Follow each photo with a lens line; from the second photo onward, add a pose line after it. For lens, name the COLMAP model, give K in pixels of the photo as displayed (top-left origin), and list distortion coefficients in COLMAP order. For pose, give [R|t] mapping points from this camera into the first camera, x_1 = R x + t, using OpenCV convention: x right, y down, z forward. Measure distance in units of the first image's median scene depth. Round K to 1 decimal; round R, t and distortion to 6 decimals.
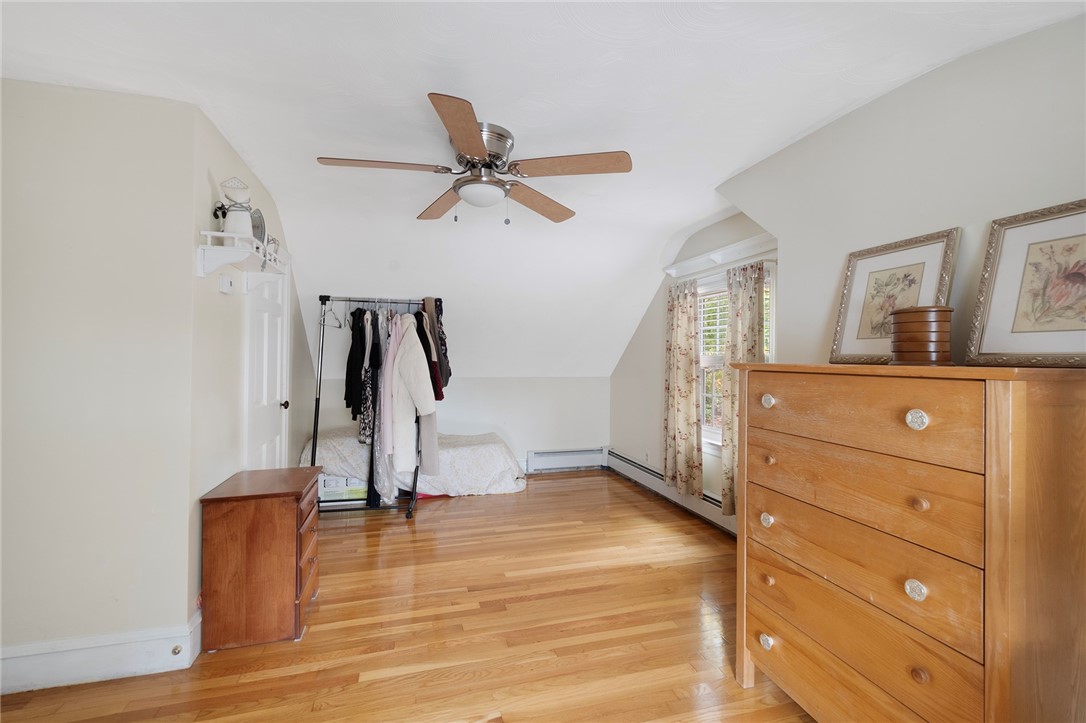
lens RADIAL K [[475.7, 0, 546.2], [0, 475.7, 363.0], [0, 0, 1]] dist [0.004165, -0.000026]
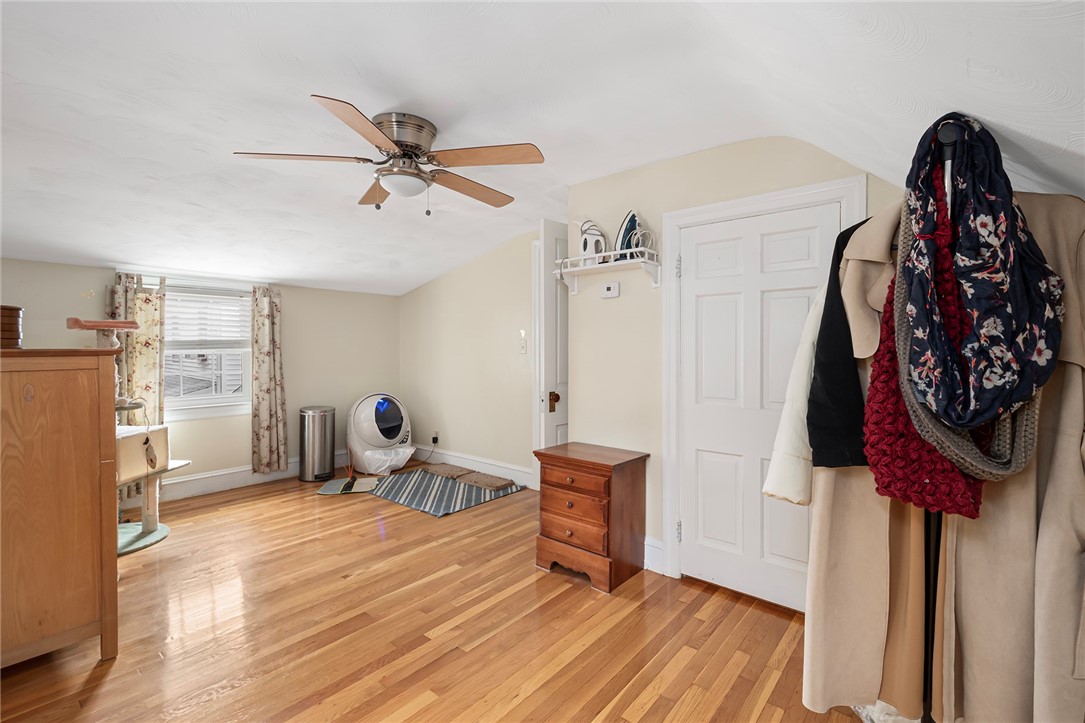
lens RADIAL K [[480.9, 0, 543.0], [0, 480.9, 357.4], [0, 0, 1]] dist [0.007733, -0.000893]
pose [[-0.827288, 0.007470, -0.561728, 0.190782], [-0.008339, 0.999638, 0.025575, -0.015247], [0.561716, 0.025842, -0.826927, 2.051253]]
